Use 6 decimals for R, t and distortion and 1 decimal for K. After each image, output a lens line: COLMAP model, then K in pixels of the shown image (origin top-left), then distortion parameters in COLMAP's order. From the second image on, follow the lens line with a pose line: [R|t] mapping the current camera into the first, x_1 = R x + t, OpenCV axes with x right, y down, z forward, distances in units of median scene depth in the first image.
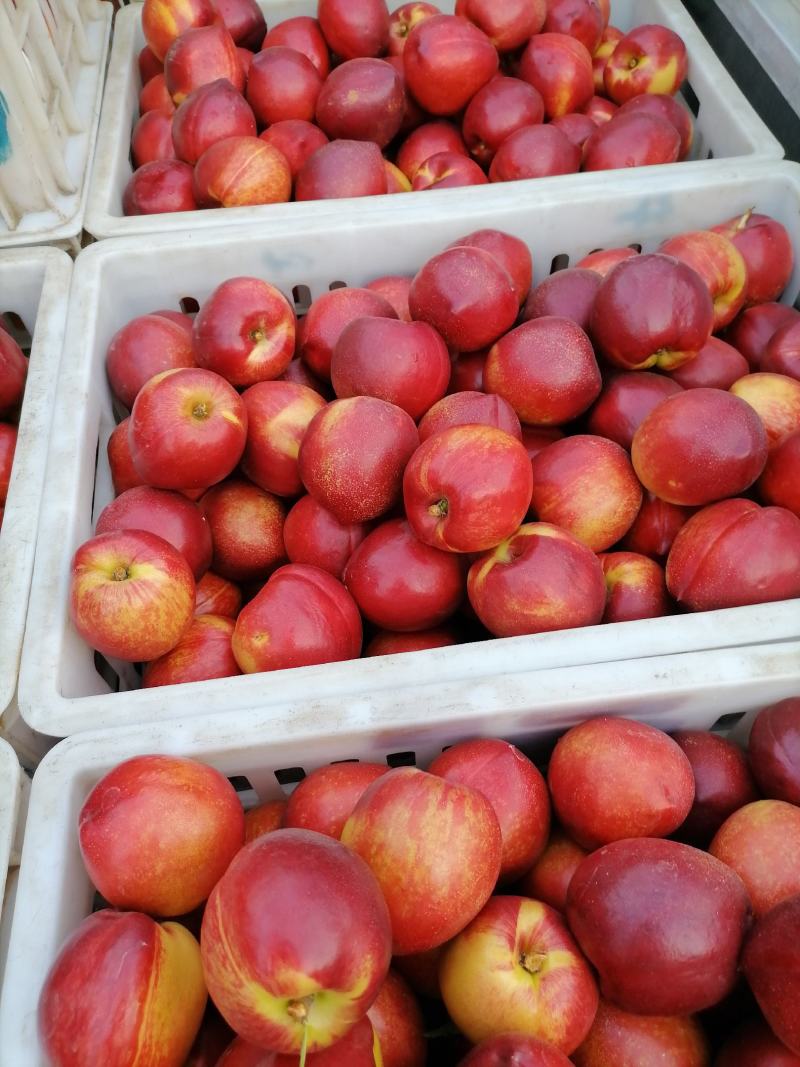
lens RADIAL K [[776.8, 0, 398.5], [0, 776.8, 534.3], [0, 0, 1]] dist [0.022178, -0.016317]
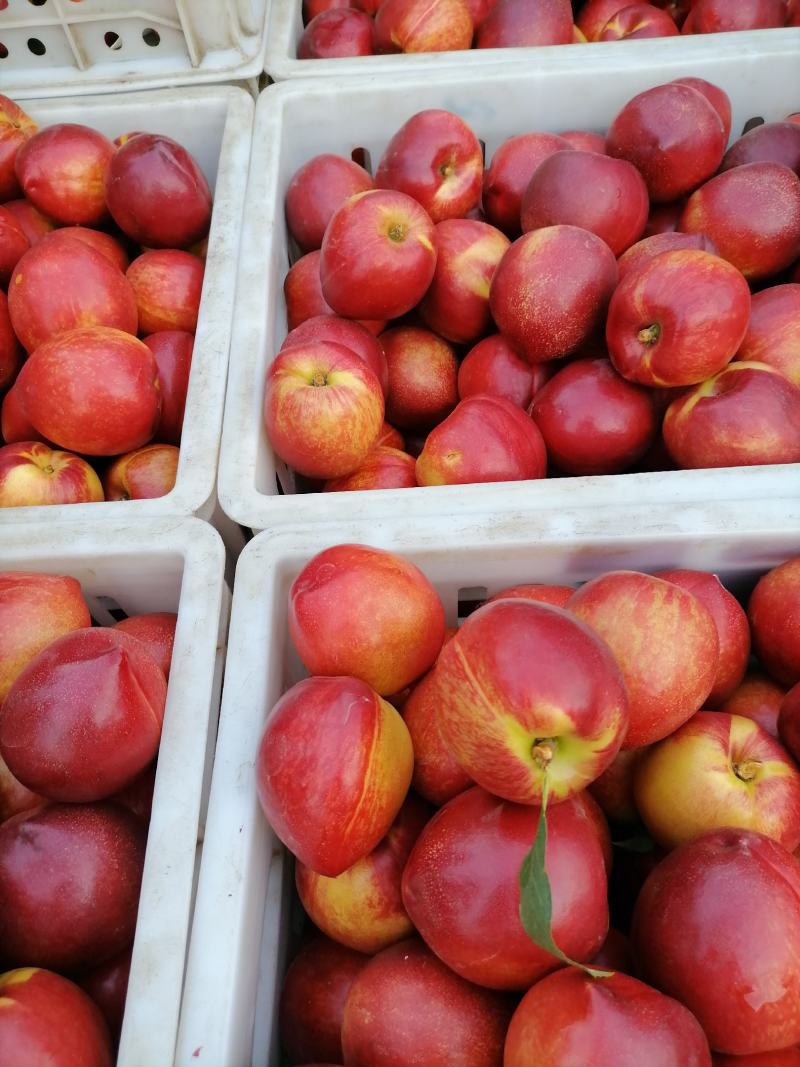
lens RADIAL K [[776.8, 0, 398.3], [0, 776.8, 535.4], [0, 0, 1]] dist [0.022178, -0.016317]
pose [[0.994286, 0.075622, -0.075342, -0.162470], [-0.072120, 0.996232, 0.048164, 0.188162], [0.078700, -0.042455, 0.995994, 0.007583]]
